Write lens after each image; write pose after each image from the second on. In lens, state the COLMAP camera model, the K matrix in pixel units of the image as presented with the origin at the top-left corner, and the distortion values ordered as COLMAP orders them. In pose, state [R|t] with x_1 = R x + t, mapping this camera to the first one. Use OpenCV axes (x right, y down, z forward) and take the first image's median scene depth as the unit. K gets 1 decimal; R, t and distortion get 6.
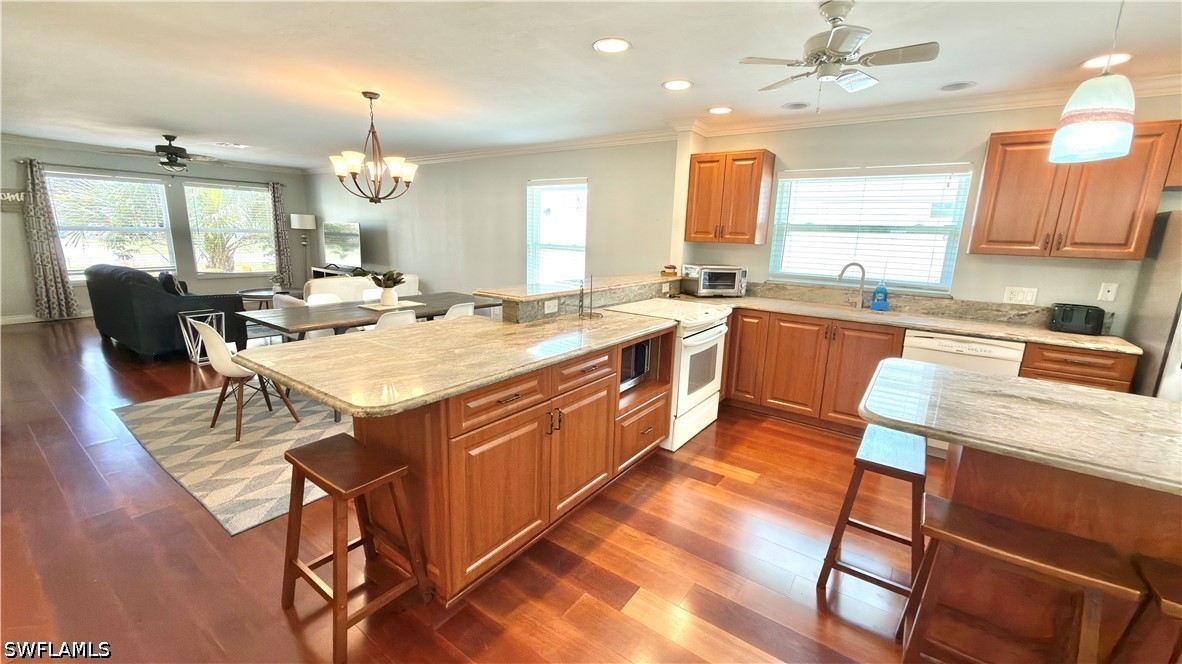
lens RADIAL K [[471.3, 0, 589.2], [0, 471.3, 331.9], [0, 0, 1]] dist [-0.000448, 0.000439]
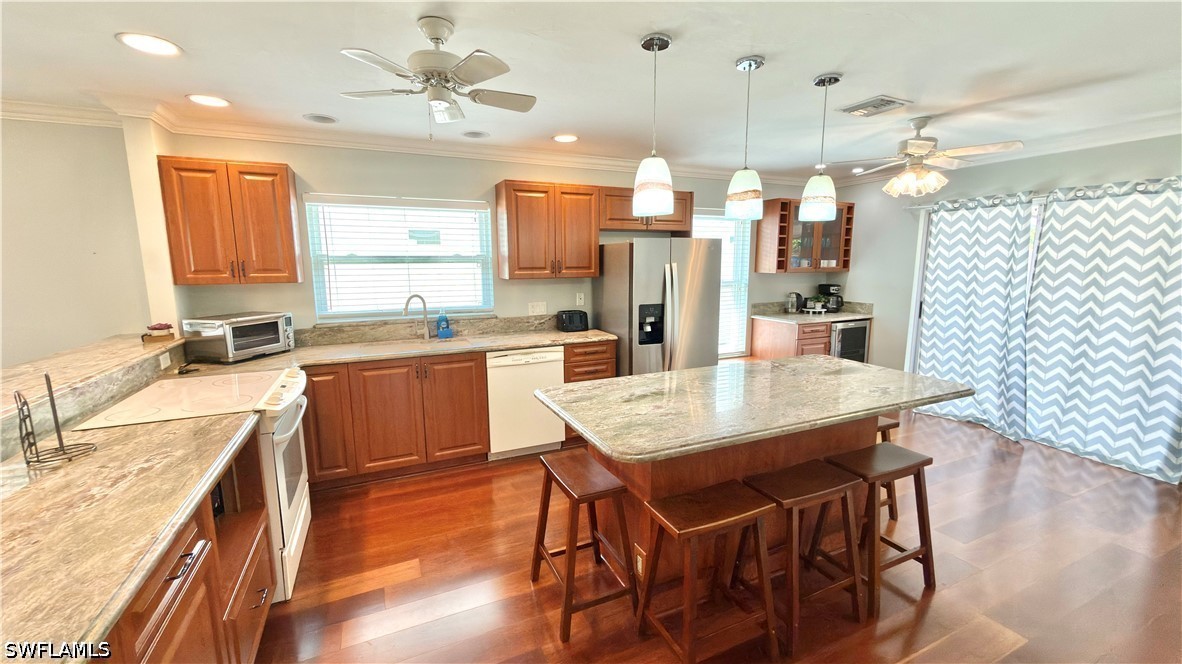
lens RADIAL K [[471.3, 0, 592.3], [0, 471.3, 330.5], [0, 0, 1]] dist [-0.000448, 0.000439]
pose [[0.485955, -0.162150, 0.858810, -0.107077], [0.200192, 0.977165, 0.071218, -0.070187], [-0.850747, 0.137318, 0.507320, 0.204127]]
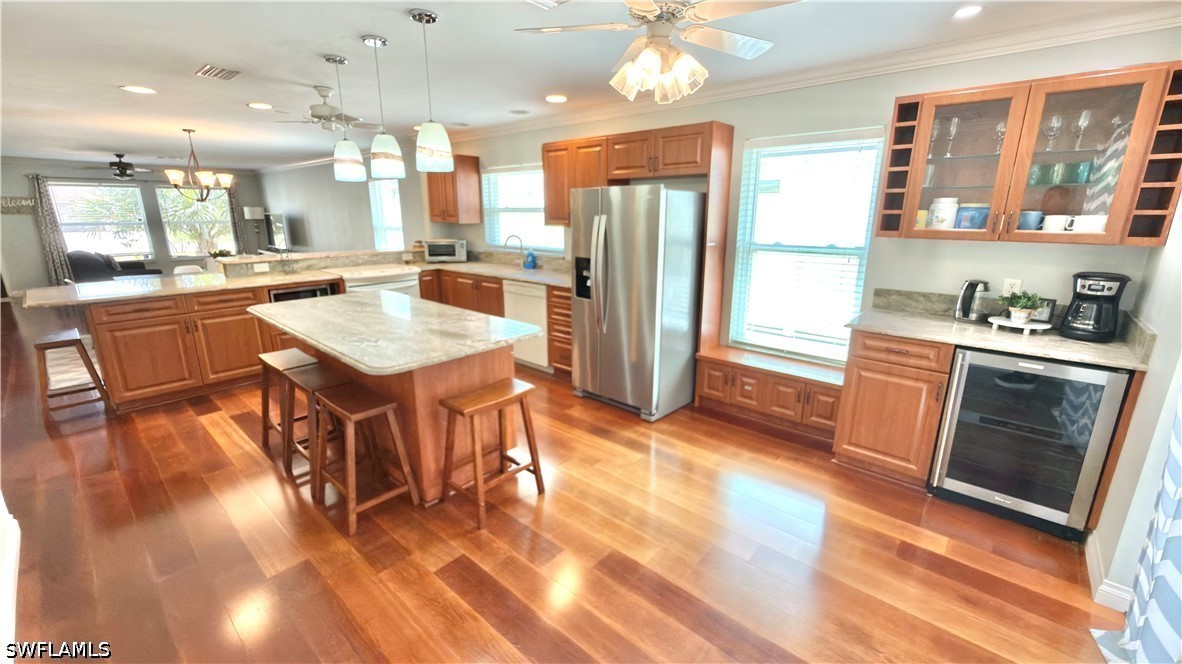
lens RADIAL K [[471.3, 0, 592.6], [0, 471.3, 332.3], [0, 0, 1]] dist [-0.000448, 0.000439]
pose [[0.995291, -0.005718, -0.096763, 0.927982], [0.009868, 0.999049, 0.042461, 0.084481], [0.096428, -0.043216, 0.994401, -0.381135]]
